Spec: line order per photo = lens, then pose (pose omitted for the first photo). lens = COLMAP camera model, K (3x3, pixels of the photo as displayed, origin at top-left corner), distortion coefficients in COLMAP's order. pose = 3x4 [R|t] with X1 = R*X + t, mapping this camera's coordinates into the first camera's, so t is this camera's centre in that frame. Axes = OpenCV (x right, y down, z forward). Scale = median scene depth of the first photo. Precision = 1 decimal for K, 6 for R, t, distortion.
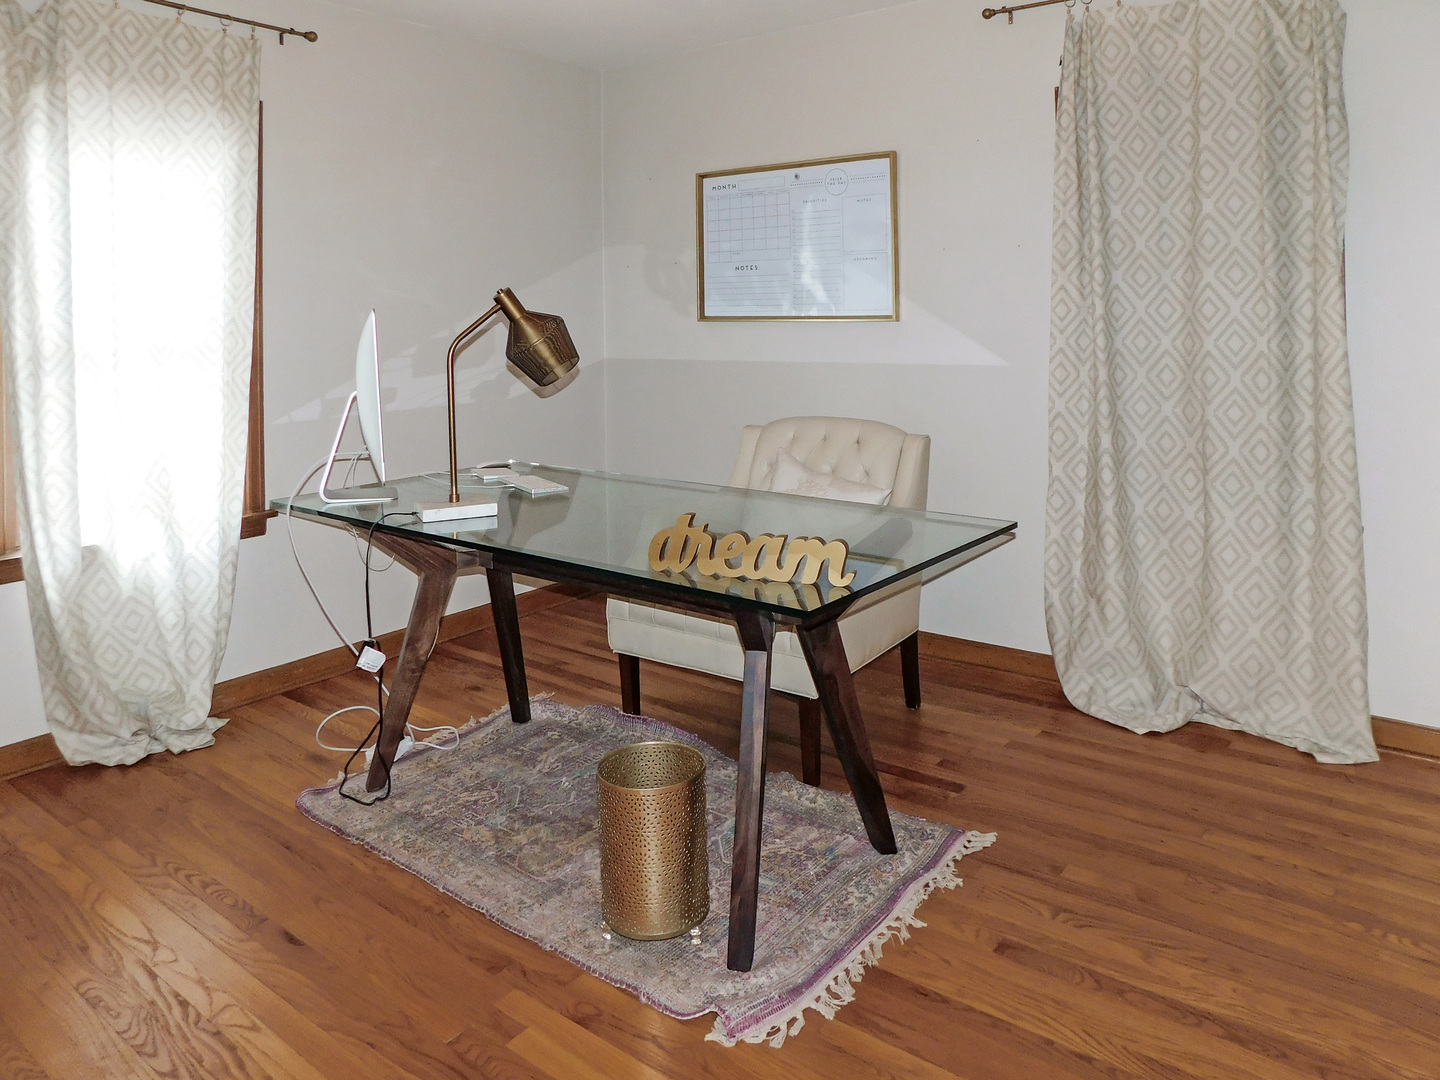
lens RADIAL K [[971.3, 0, 720.0], [0, 971.3, 540.0], [0, 0, 1]] dist [0.000251, 0.000971]
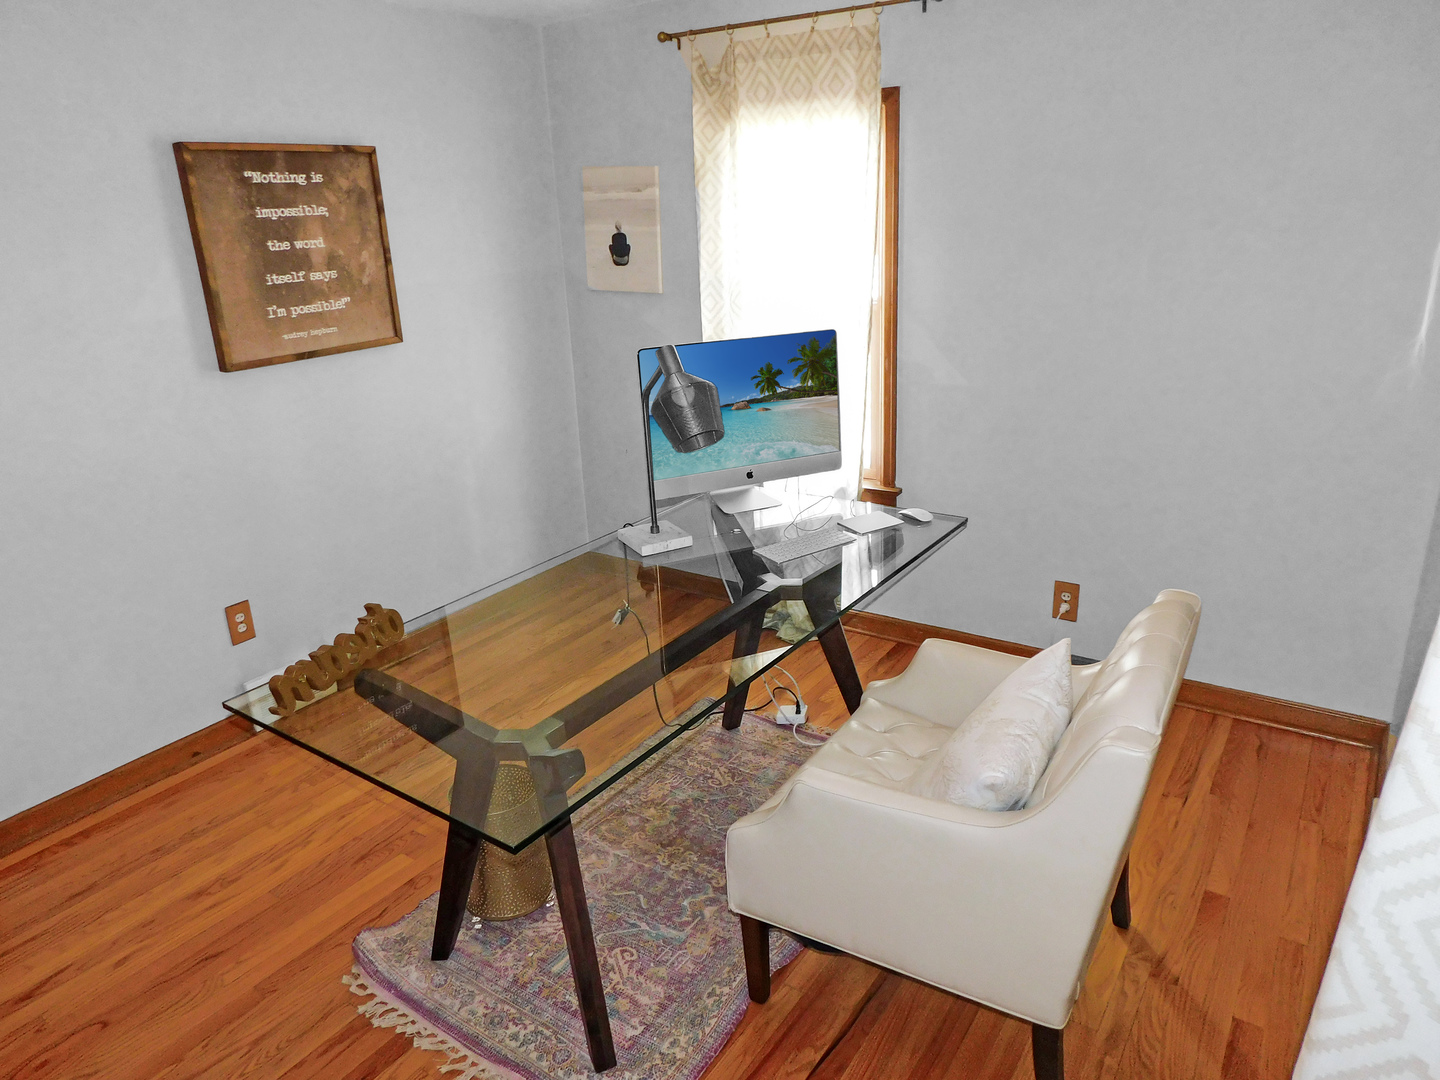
lens RADIAL K [[971.3, 0, 720.0], [0, 971.3, 540.0], [0, 0, 1]] dist [0.000251, 0.000971]
pose [[0.046981, 0.333182, -0.941691, 0.948666], [-0.169623, 0.931702, 0.321185, -0.471809], [0.984389, 0.144643, 0.100288, 1.063096]]
